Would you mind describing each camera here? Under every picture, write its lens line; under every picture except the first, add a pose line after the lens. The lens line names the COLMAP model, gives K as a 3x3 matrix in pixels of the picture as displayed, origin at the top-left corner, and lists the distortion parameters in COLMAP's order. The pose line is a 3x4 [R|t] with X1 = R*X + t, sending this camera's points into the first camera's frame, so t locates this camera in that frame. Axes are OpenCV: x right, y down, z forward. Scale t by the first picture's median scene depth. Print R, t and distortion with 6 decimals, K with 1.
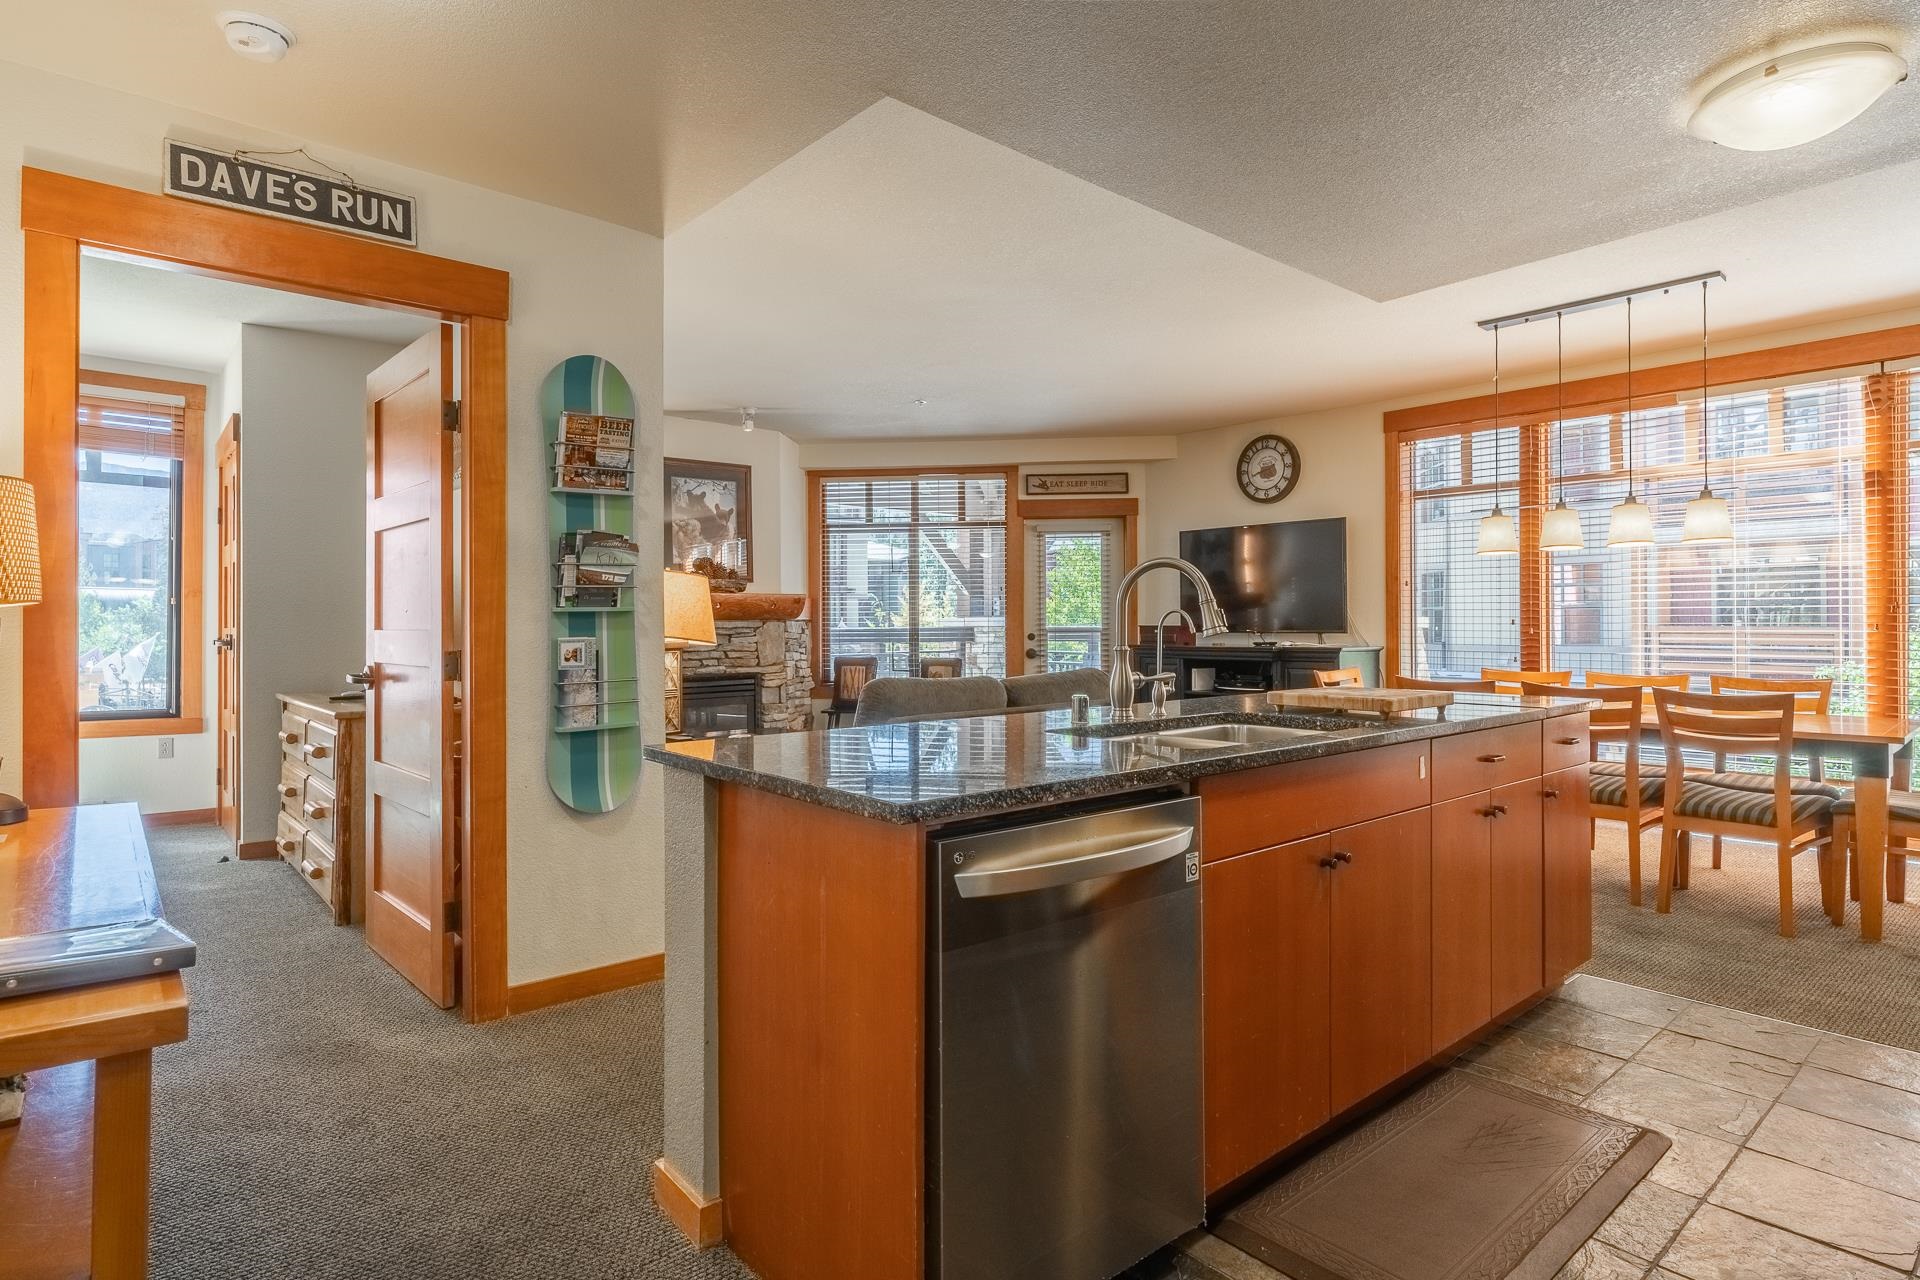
lens RADIAL K [[1012.4, 0, 941.7], [0, 1012.4, 621.7], [0, 0, 1]] dist [-0.001133, 0.000053]
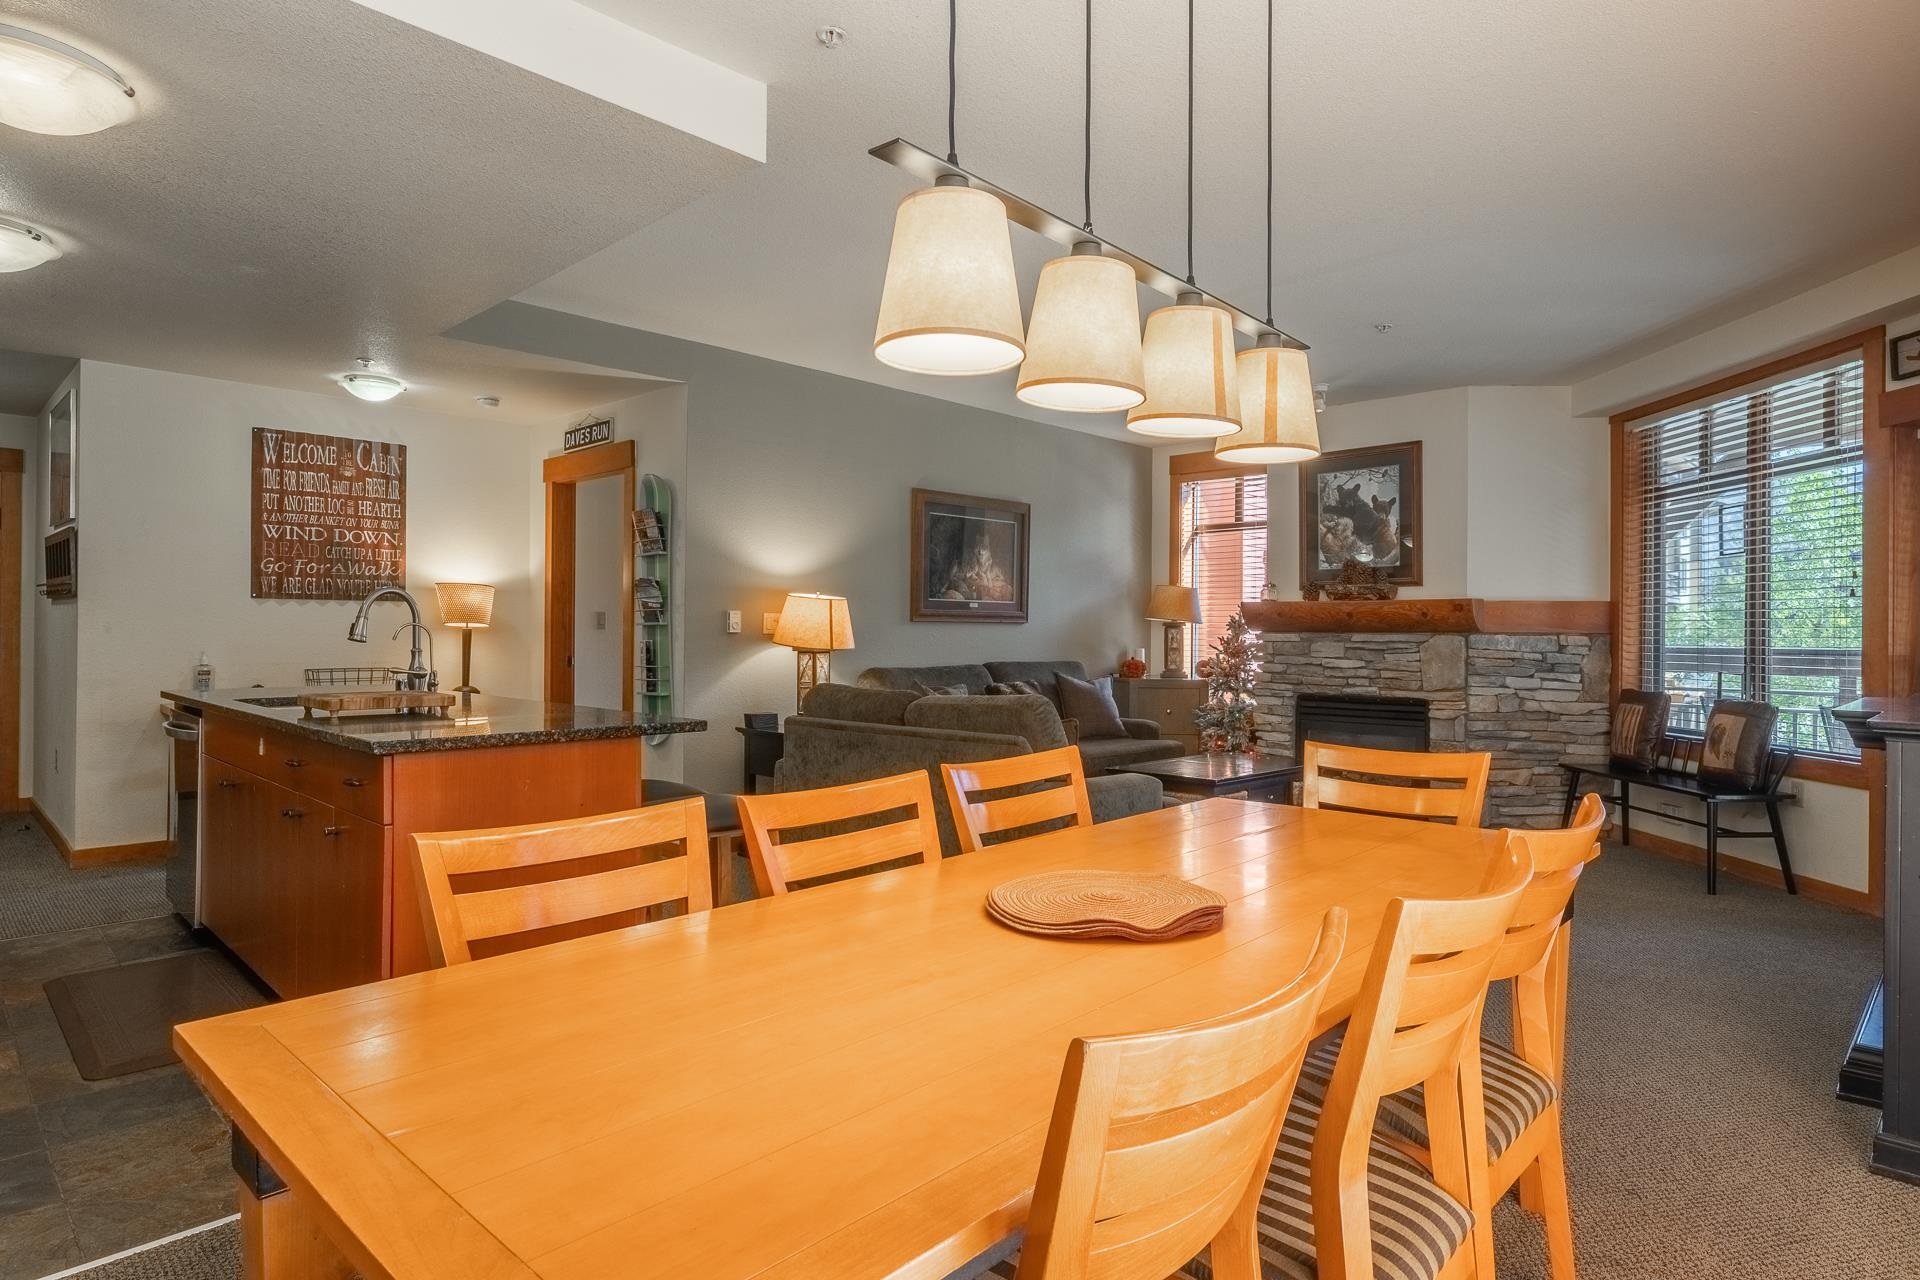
lens RADIAL K [[1044.7, 0, 958.3], [0, 1044.7, 627.7], [0, 0, 1]] dist [-0.002699, -0.001332]
pose [[0.102657, 0.000274, -0.994717, 0.578302], [-0.005448, 0.999985, -0.000287, -0.003198], [0.994702, 0.005449, 0.102657, 0.535242]]
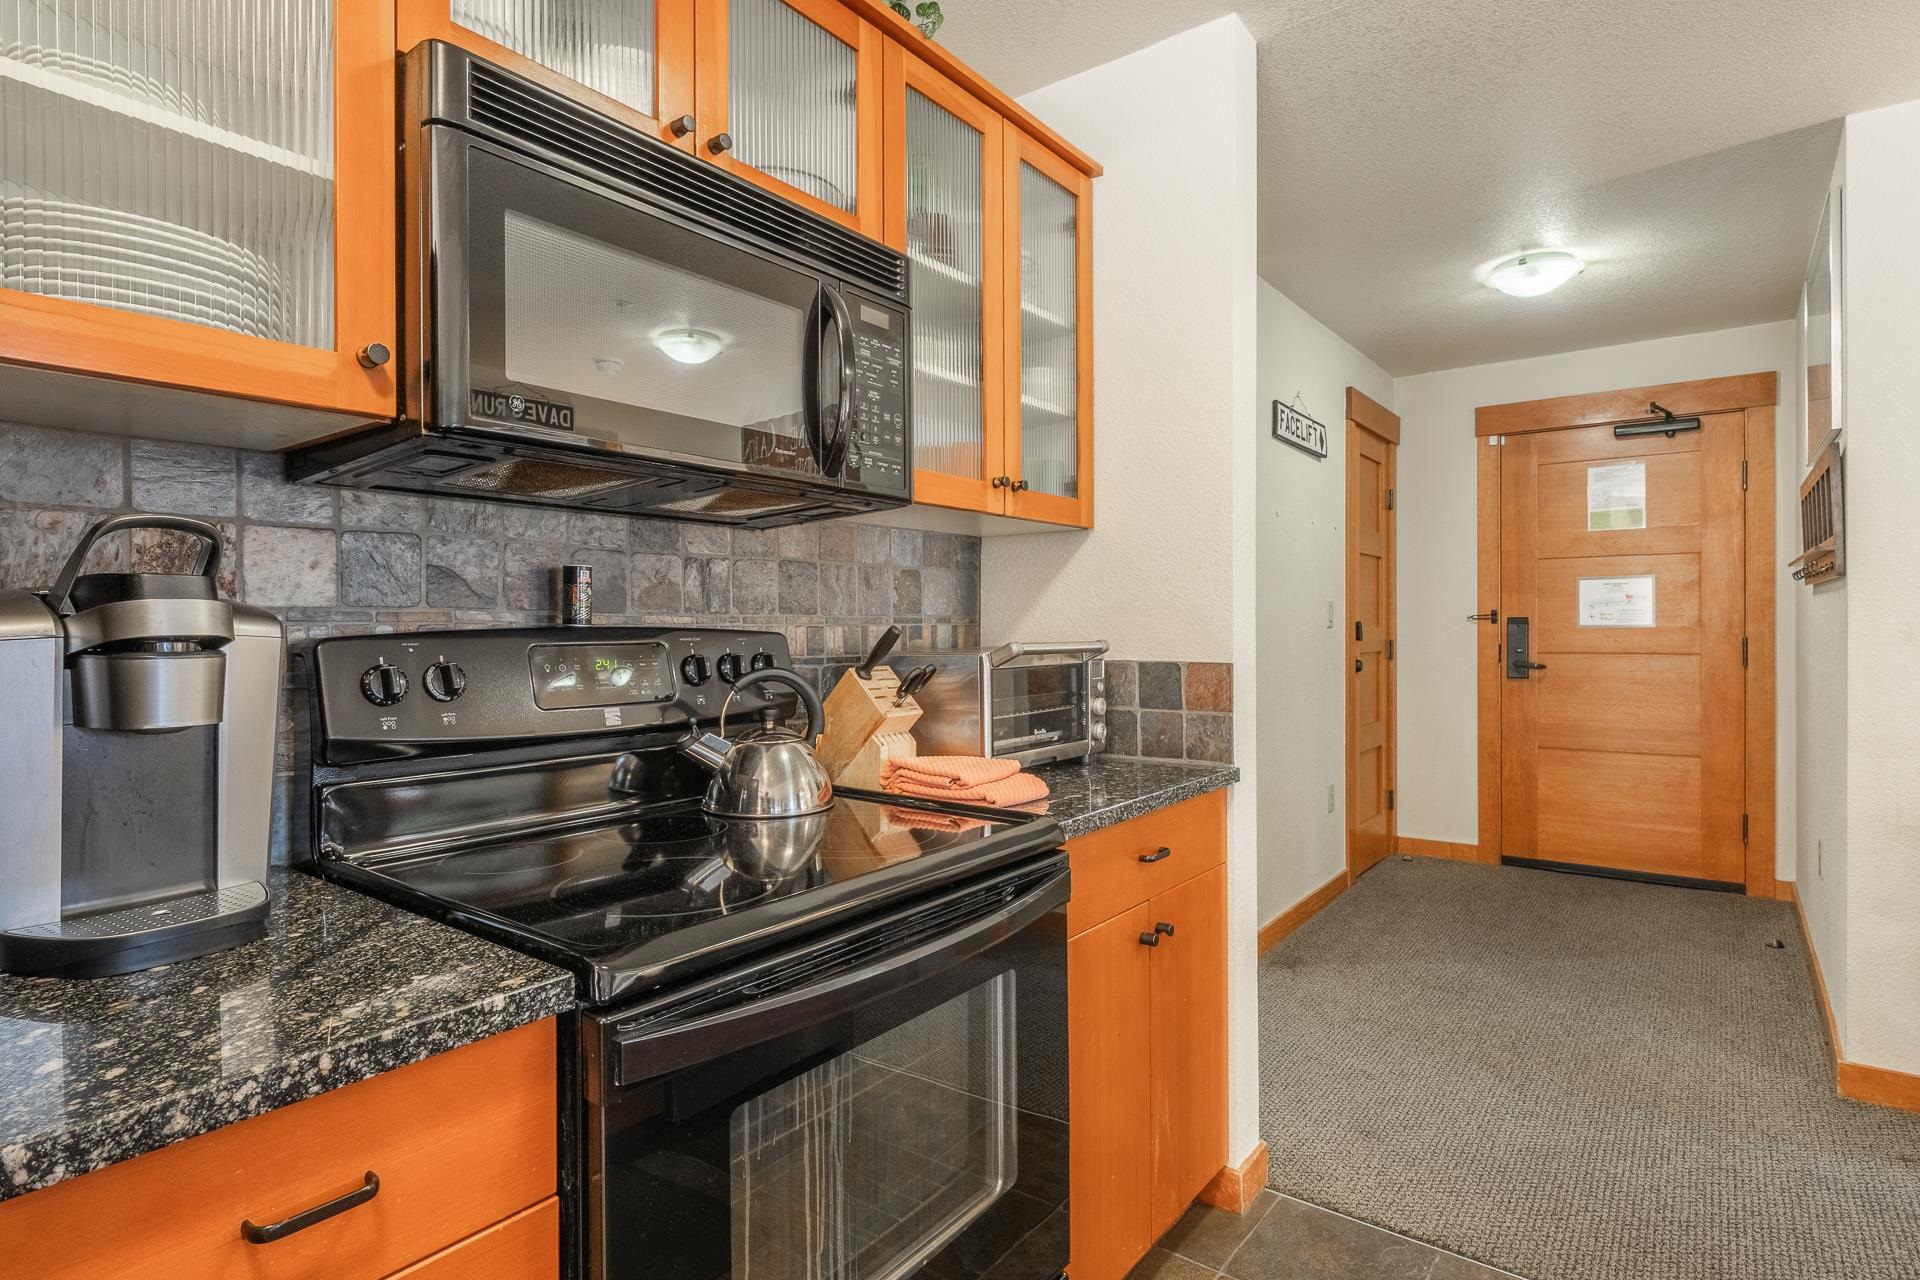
lens RADIAL K [[995.6, 0, 957.2], [0, 995.6, 628.2], [0, 0, 1]] dist [-0.002675, -0.000428]
pose [[-0.975605, 0.007681, -0.219399, 0.234138], [0.007724, 0.999970, 0.000659, -0.004843], [0.219397, -0.001051, -0.975635, 0.310589]]
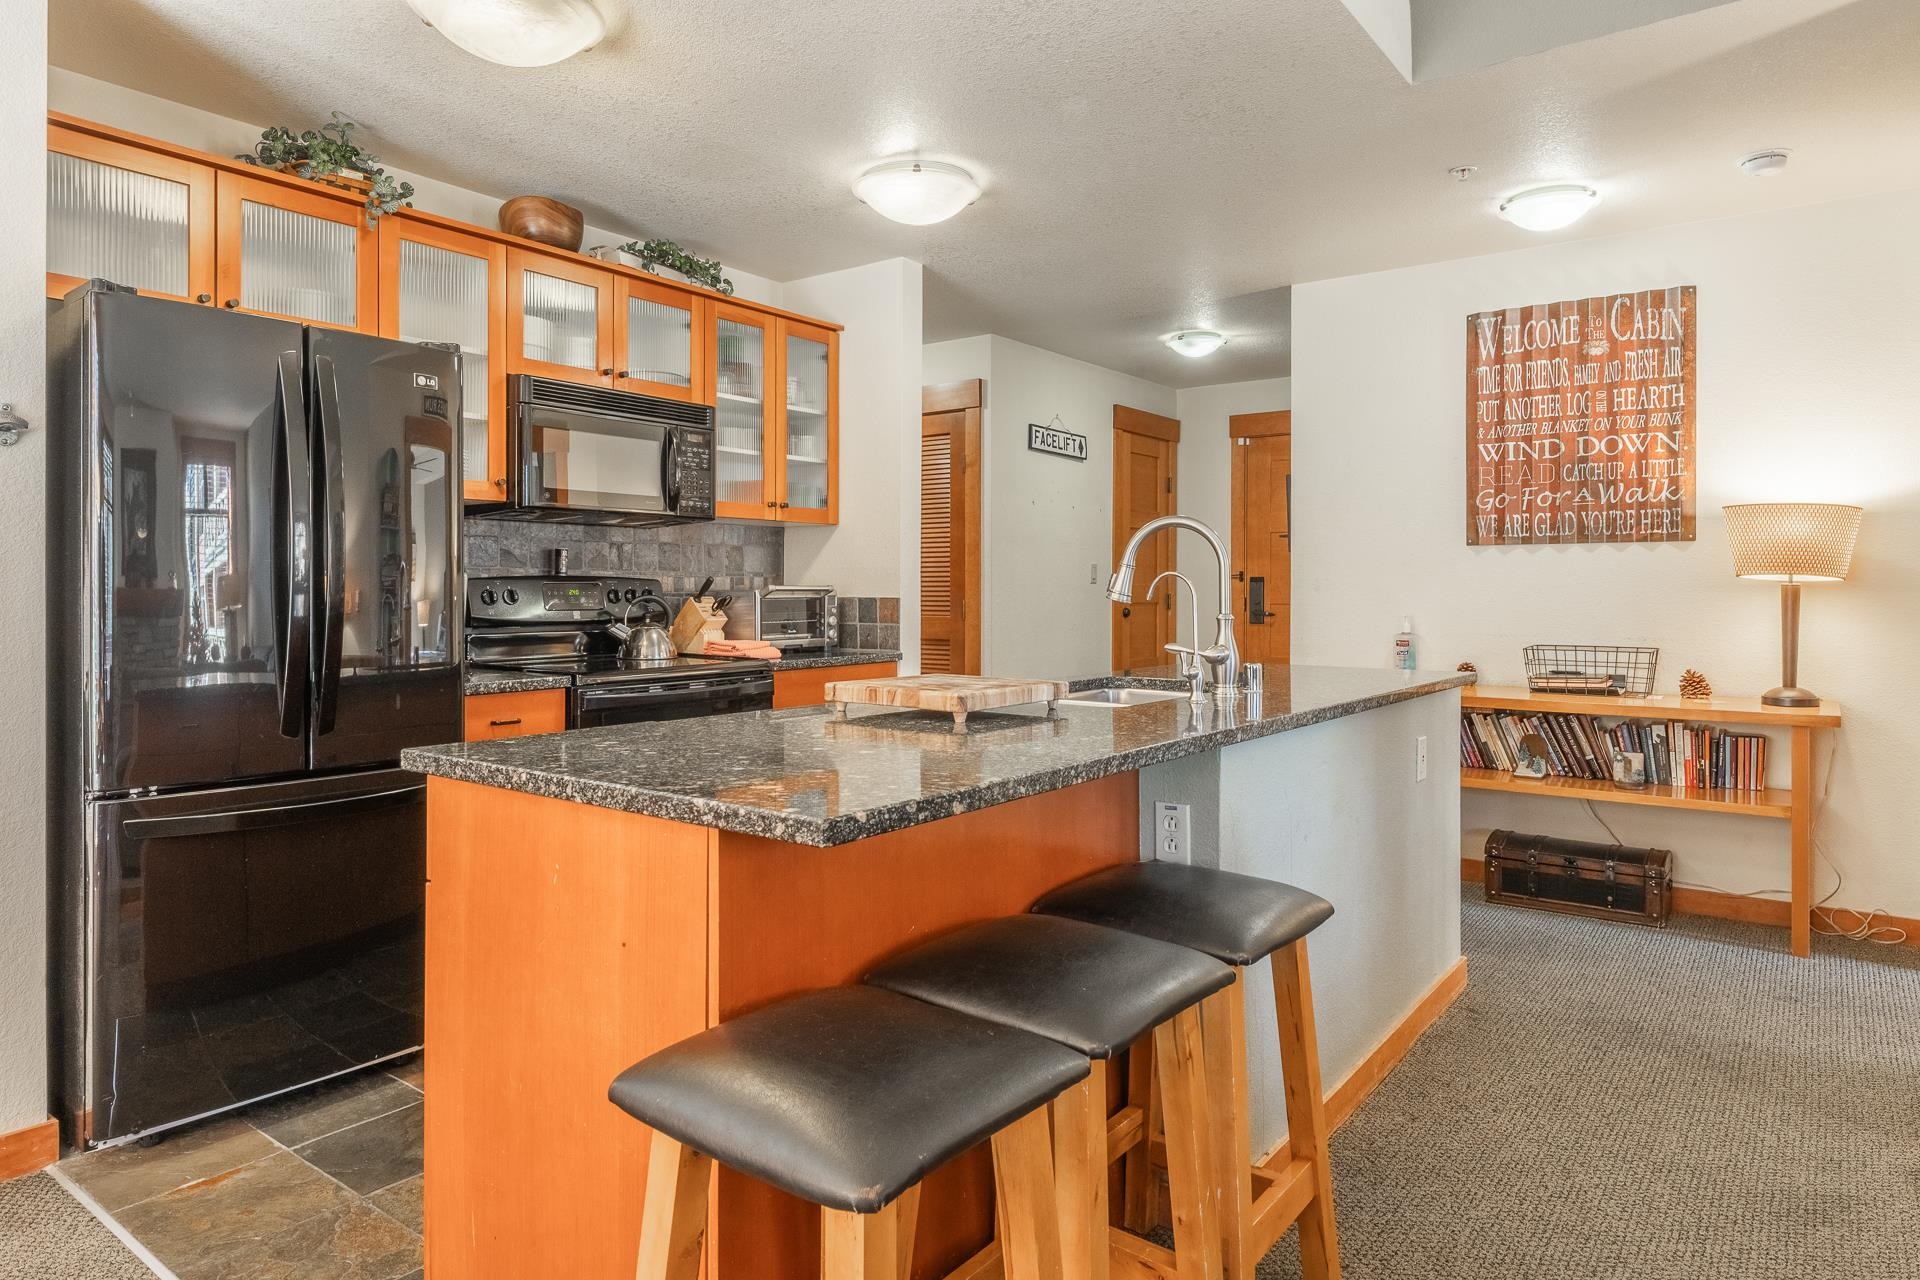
lens RADIAL K [[1148.6, 0, 962.5], [0, 1148.6, 583.6], [0, 0, 1]] dist [0.002019, 0.000904]
pose [[-0.972280, 0.000477, -0.233819, 0.210554], [0.001337, 0.999993, -0.003520, -0.000084], [0.233816, -0.003735, -0.972274, 0.633614]]
